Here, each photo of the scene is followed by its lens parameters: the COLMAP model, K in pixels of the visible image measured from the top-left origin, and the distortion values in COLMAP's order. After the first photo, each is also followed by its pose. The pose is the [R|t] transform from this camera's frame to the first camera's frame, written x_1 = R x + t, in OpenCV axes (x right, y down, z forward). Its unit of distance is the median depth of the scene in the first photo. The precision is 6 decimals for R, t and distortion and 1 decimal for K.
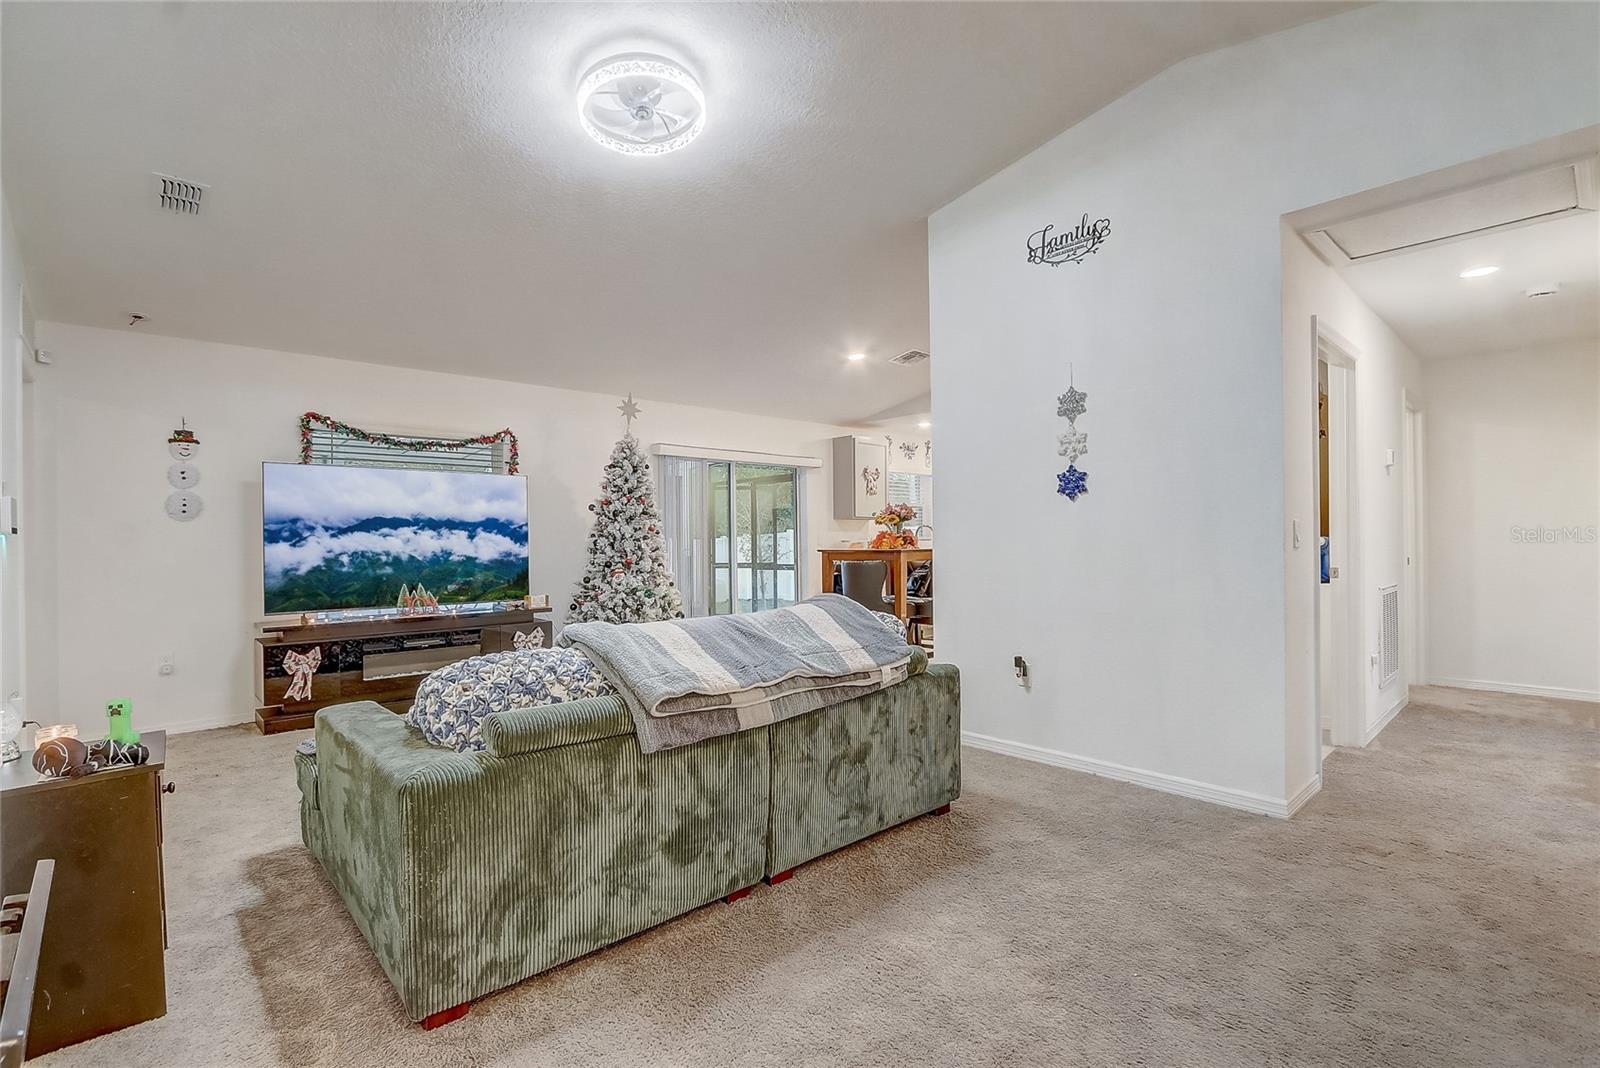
lens RADIAL K [[739.2, 0, 807.8], [0, 739.2, 528.2], [0, 0, 1]] dist [-0.010815, 0.000088]
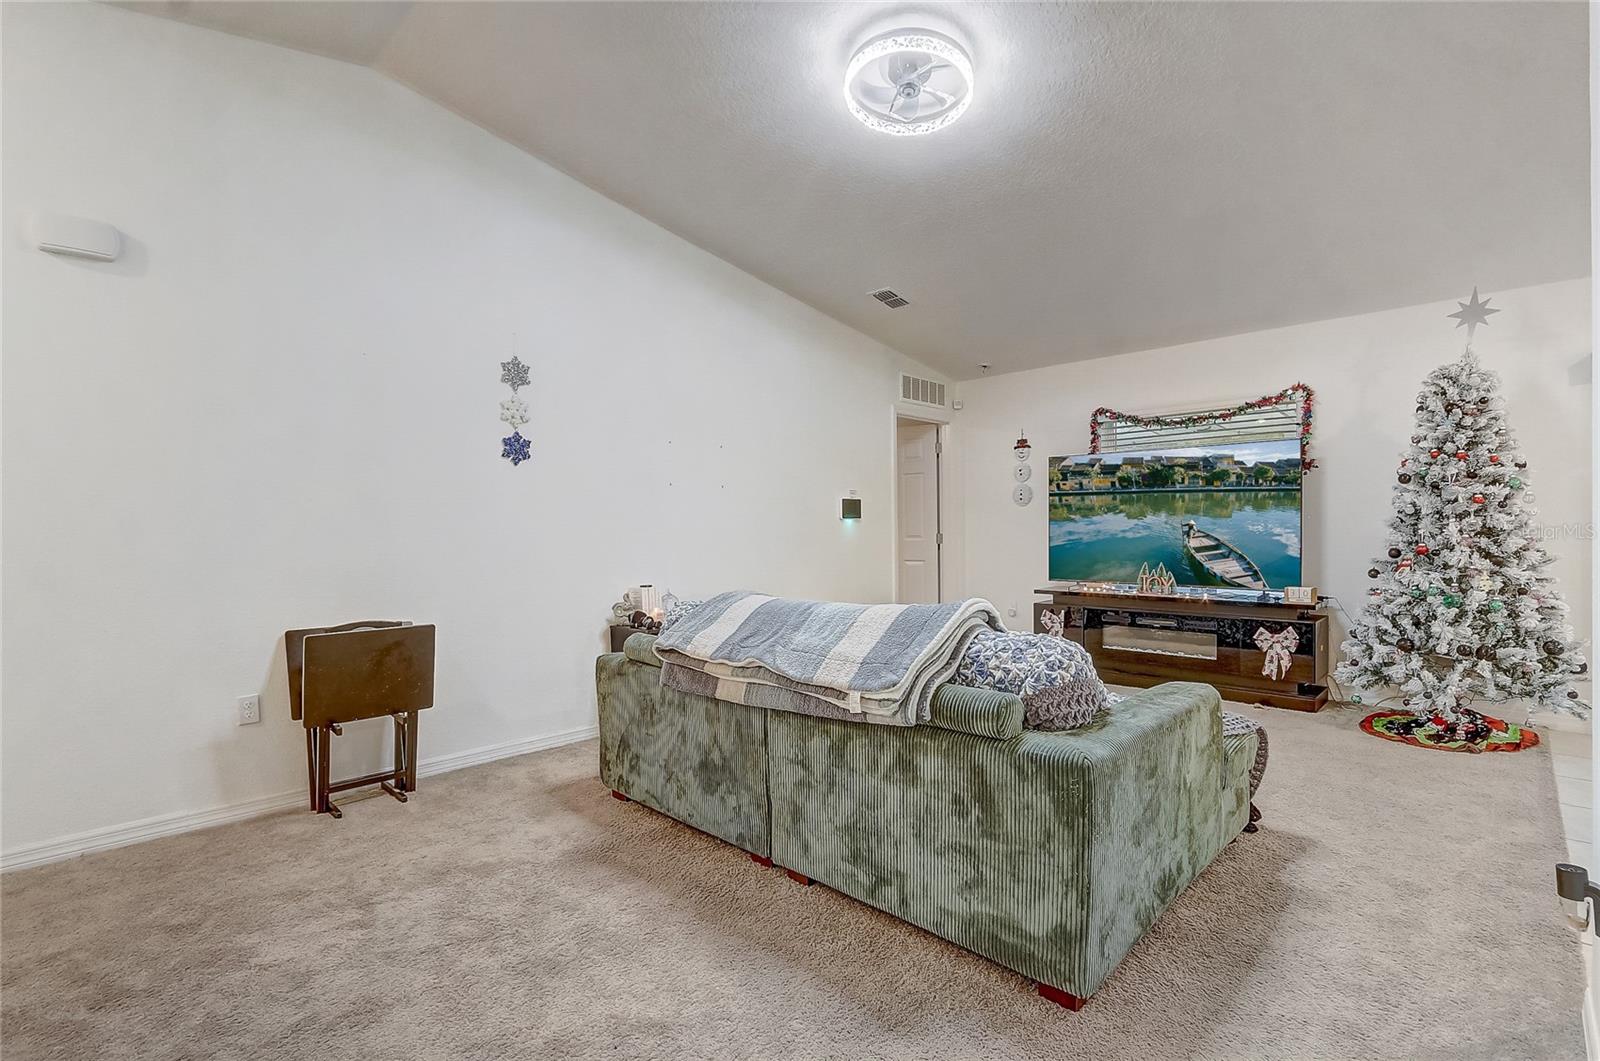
lens RADIAL K [[739.2, 0, 813.1], [0, 739.2, 531.4], [0, 0, 1]] dist [-0.010815, 0.000088]
pose [[0.063070, 0.012731, -0.997928, 0.444657], [0.020559, 0.999690, 0.014053, 0.008988], [0.997797, -0.021402, 0.062789, 0.478712]]
